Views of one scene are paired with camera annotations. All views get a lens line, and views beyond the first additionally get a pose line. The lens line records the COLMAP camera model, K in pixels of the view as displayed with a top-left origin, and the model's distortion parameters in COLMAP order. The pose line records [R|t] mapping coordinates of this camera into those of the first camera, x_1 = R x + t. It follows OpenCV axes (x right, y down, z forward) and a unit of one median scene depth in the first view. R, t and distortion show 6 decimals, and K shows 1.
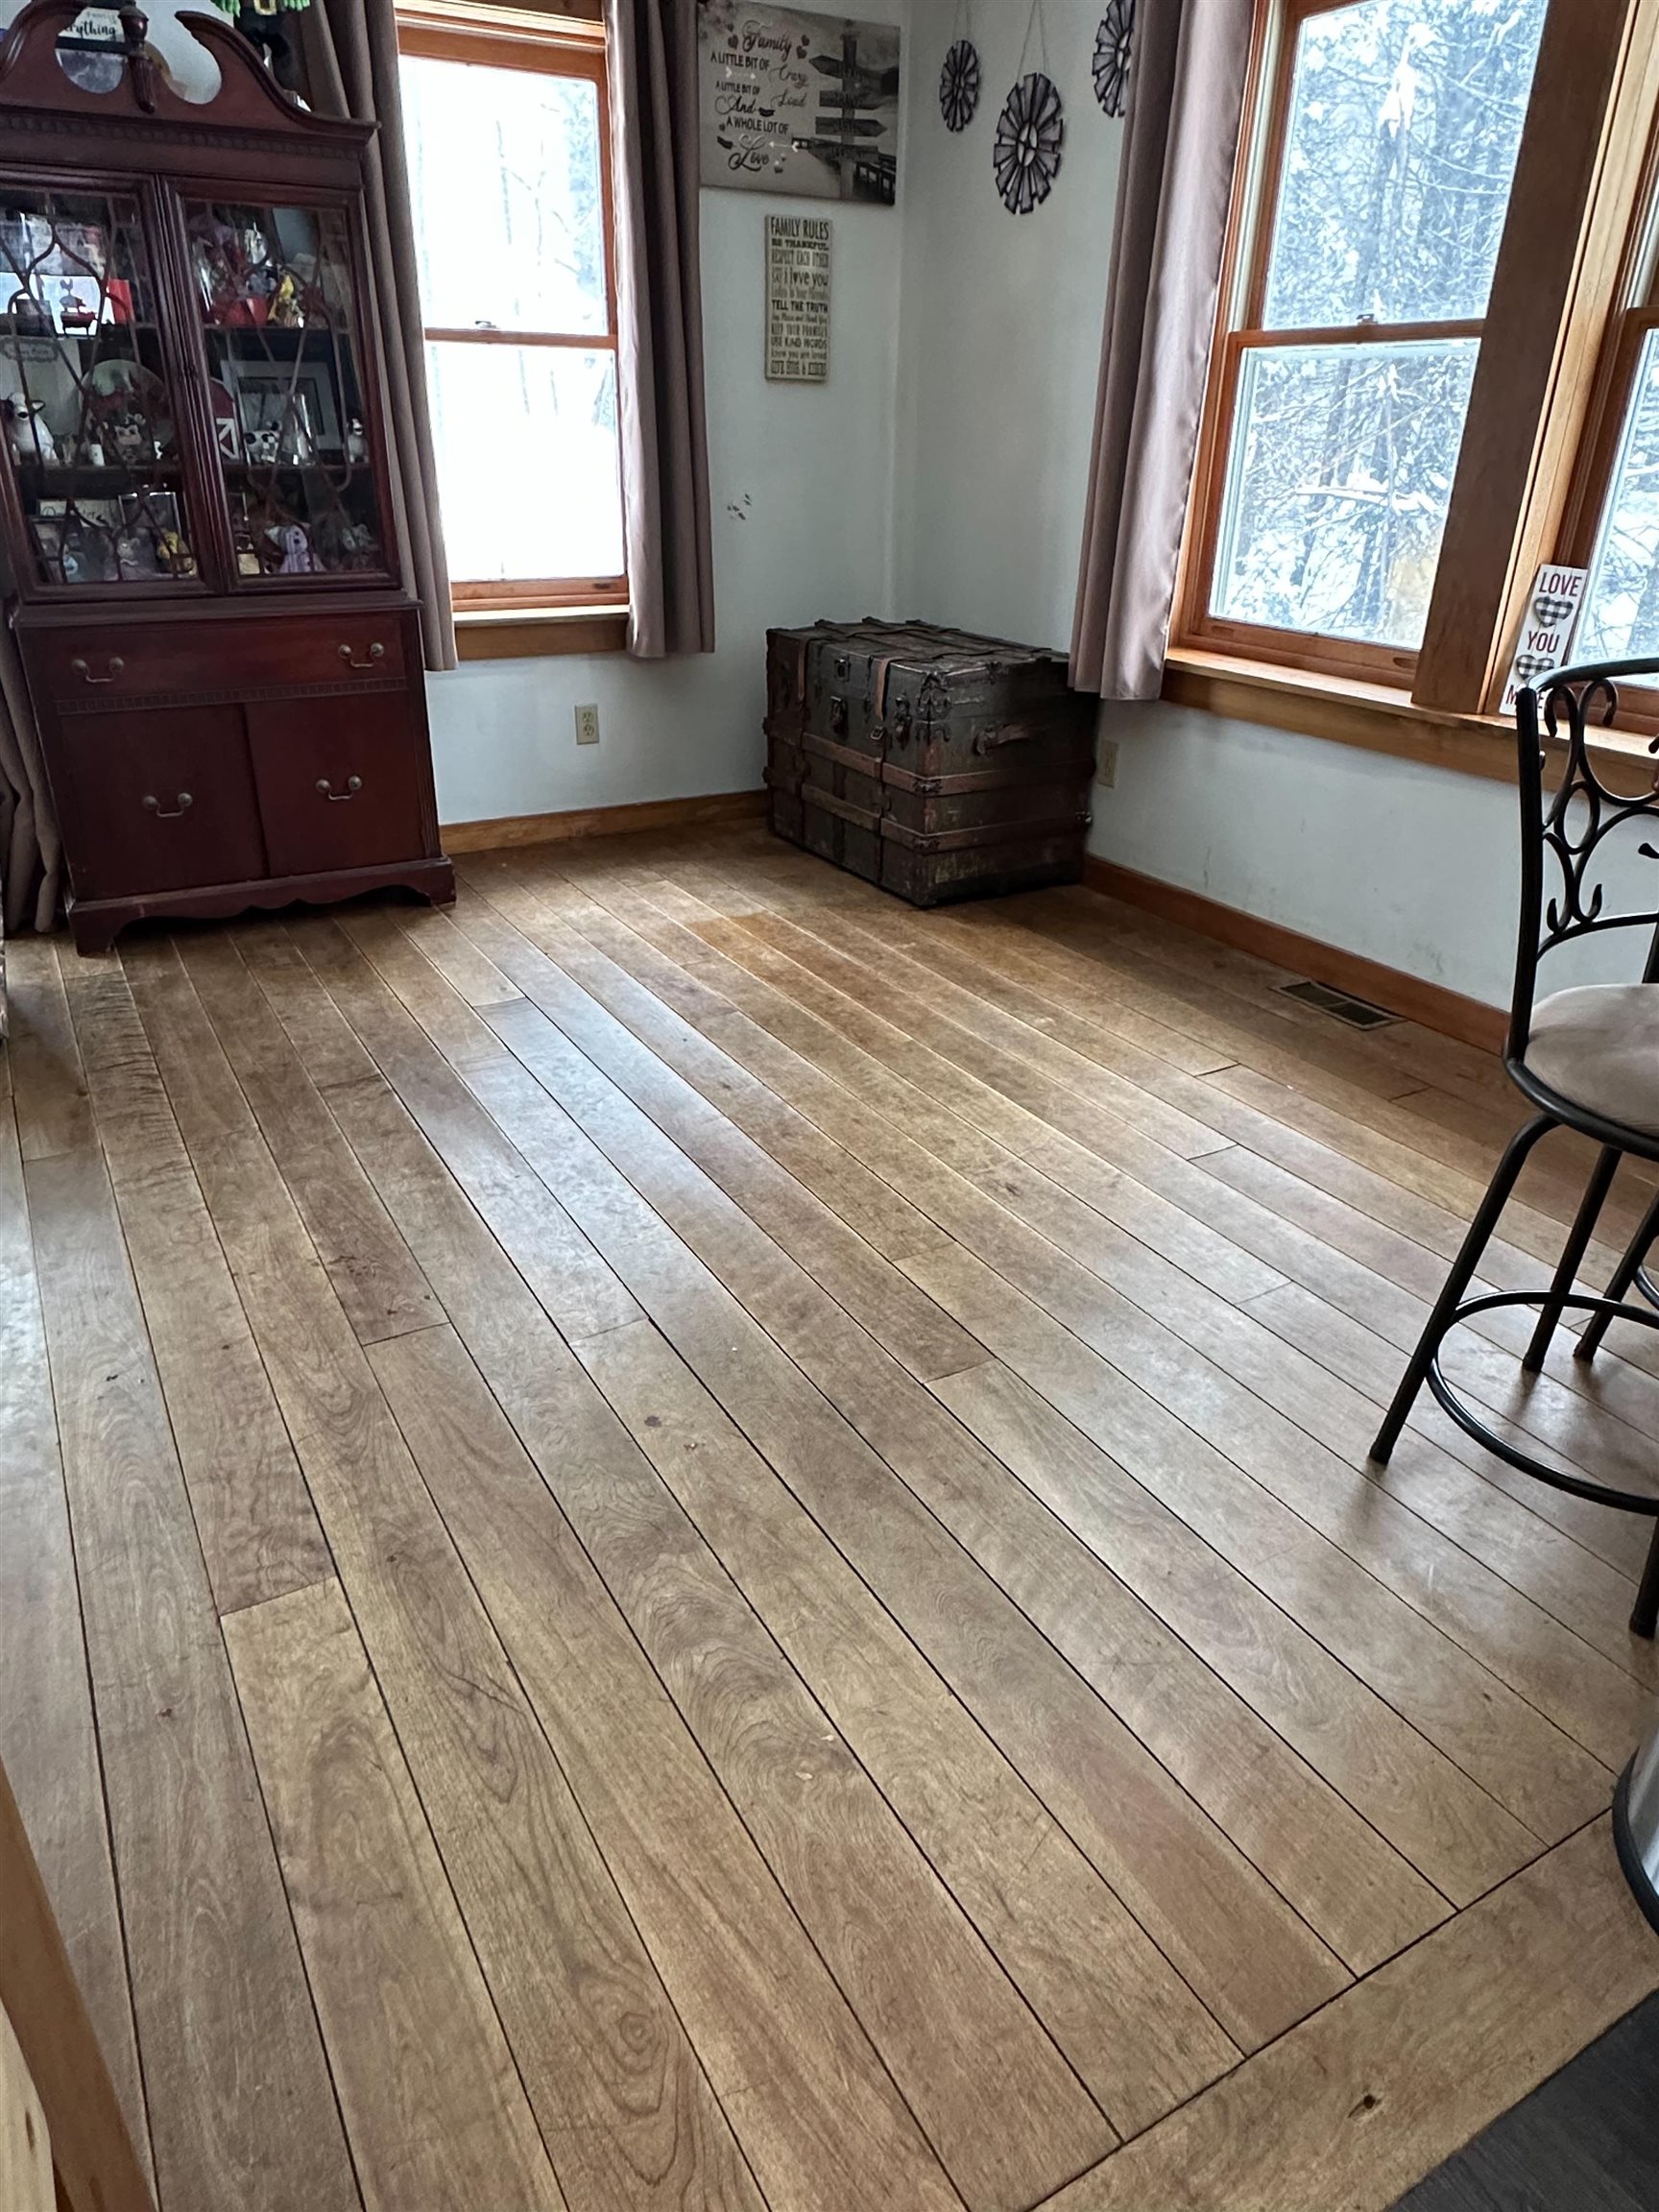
lens RADIAL K [[1391.8, 0, 824.1], [0, 1391.8, 1103.8], [0, 0, 1]] dist [-0.003354, -0.000973]
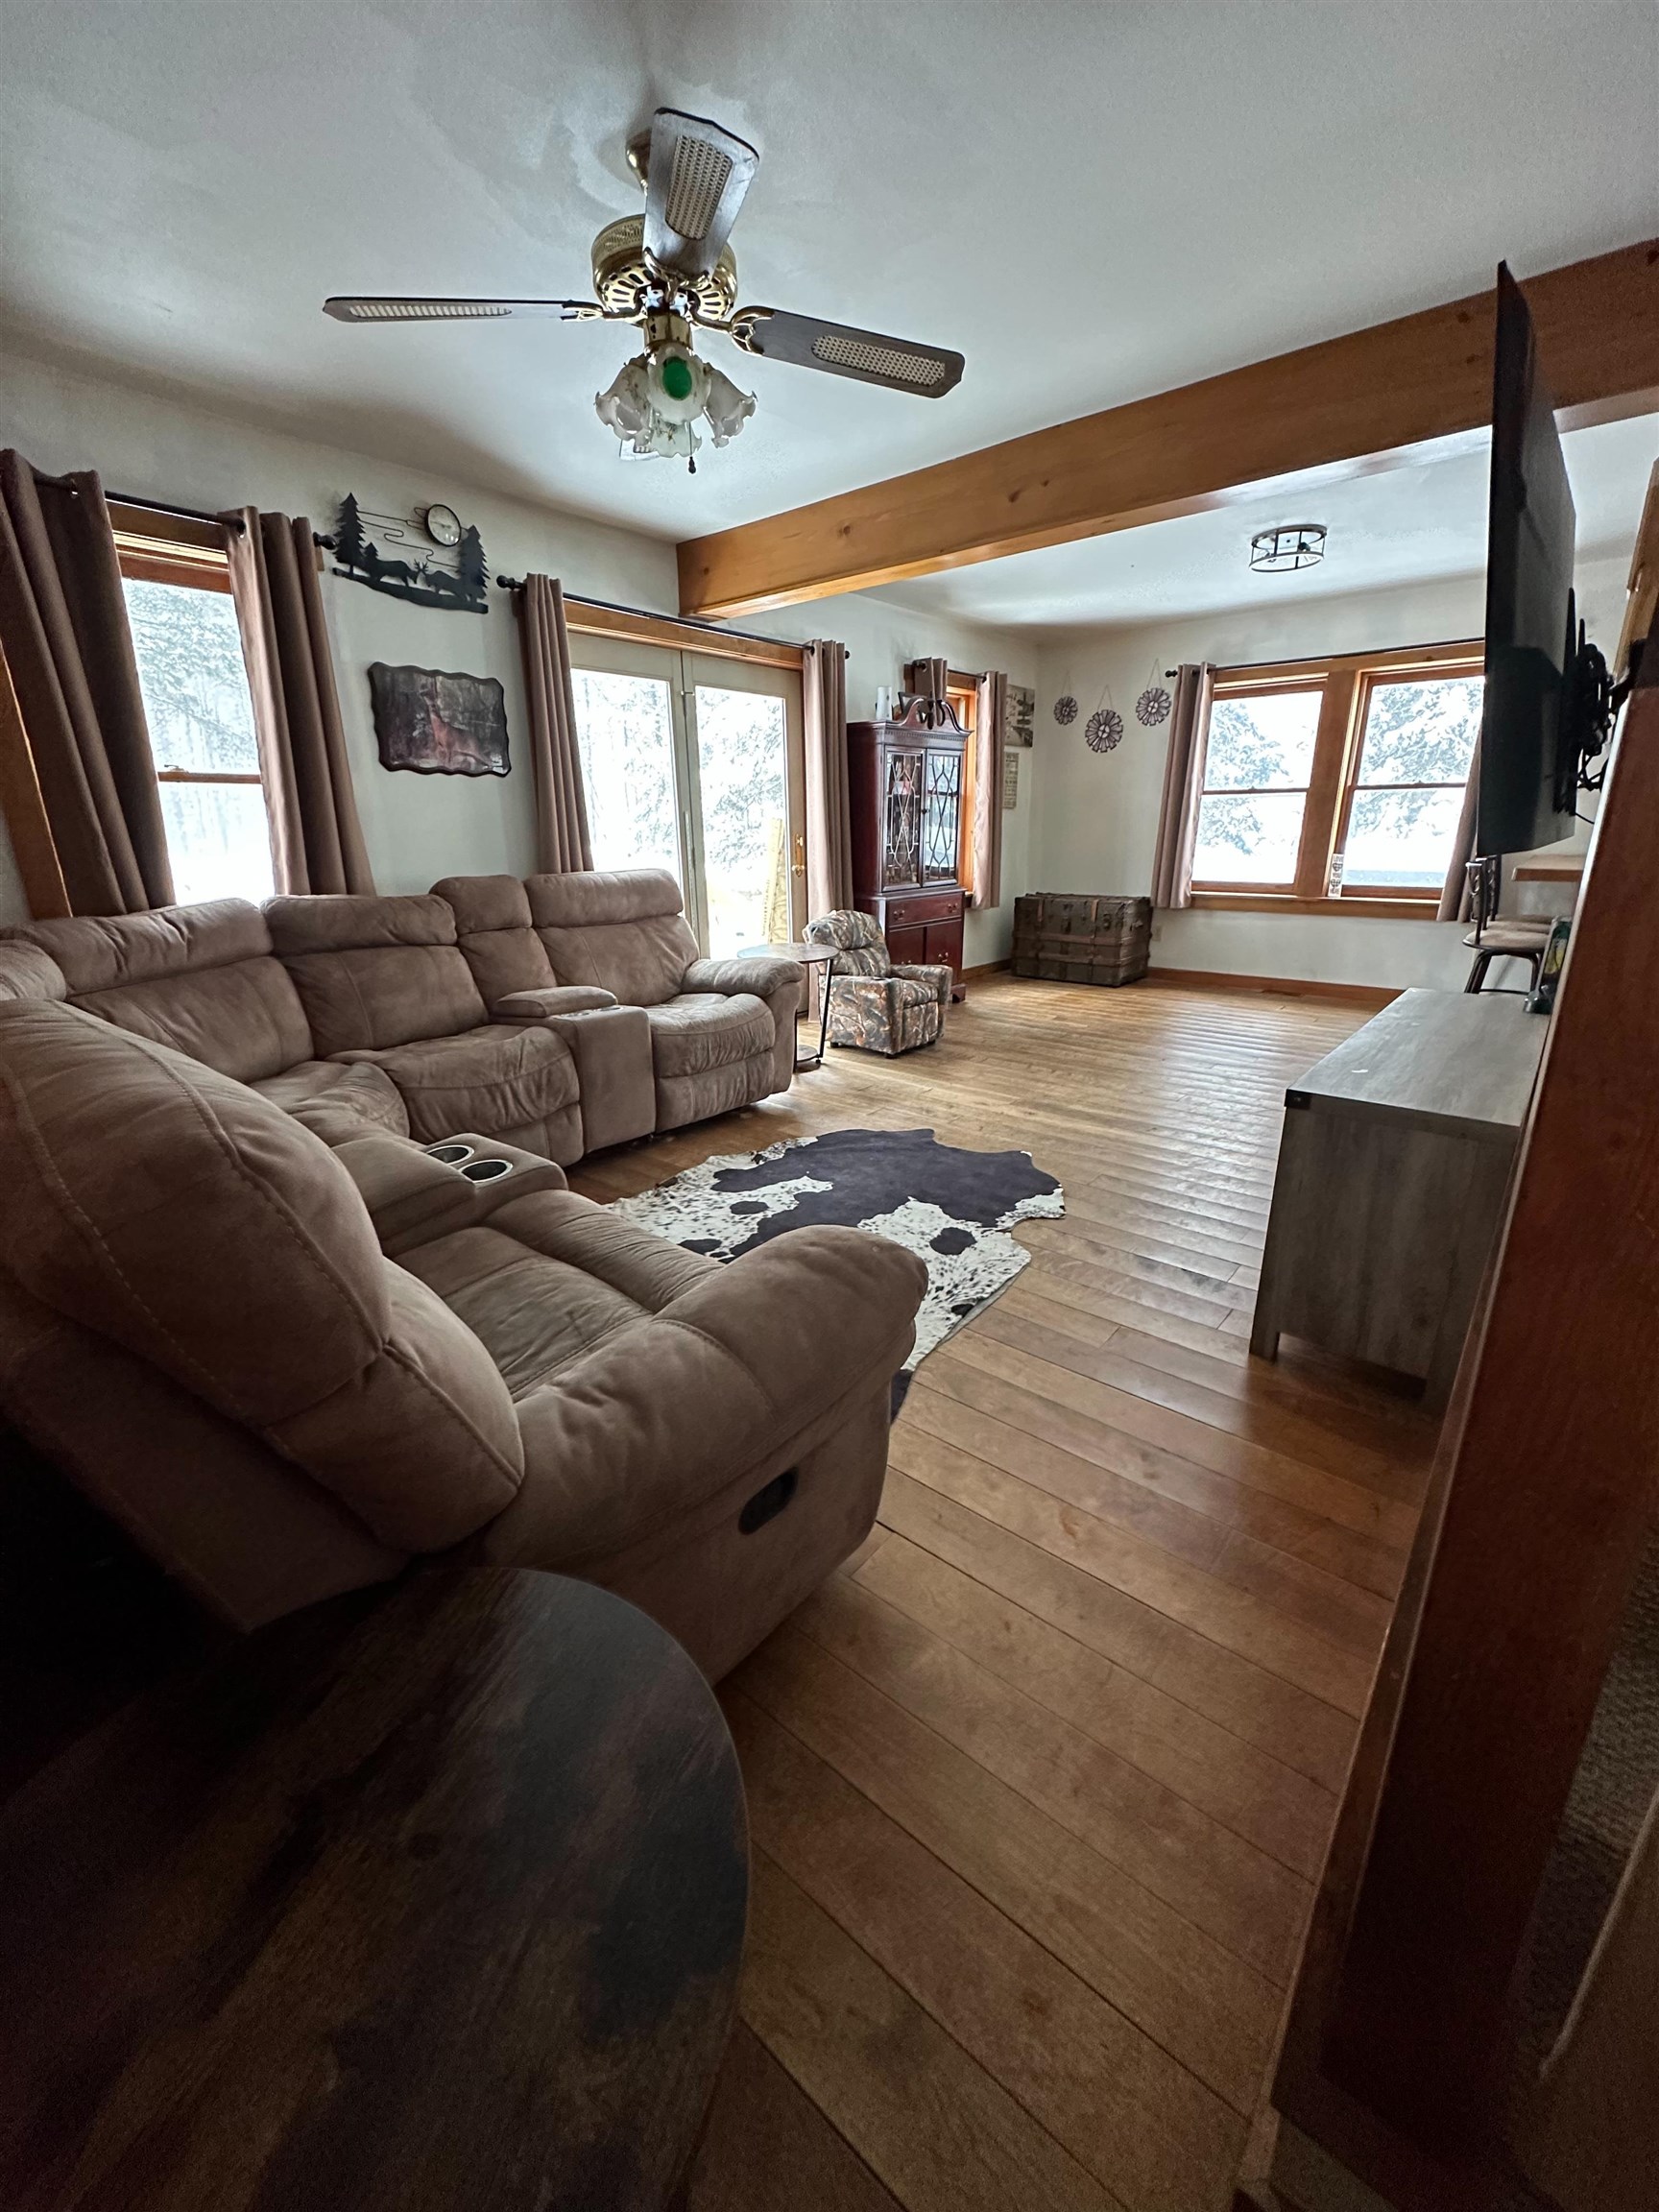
lens RADIAL K [[876.8, 0, 818.6], [0, 876.8, 1091.0], [0, 0, 1]] dist [-0.004321, 0.001265]
pose [[0.946540, -0.120029, 0.299426, -1.119785], [0.165395, 0.977488, -0.131004, 0.205820], [-0.276961, 0.173524, 0.945083, -0.473276]]
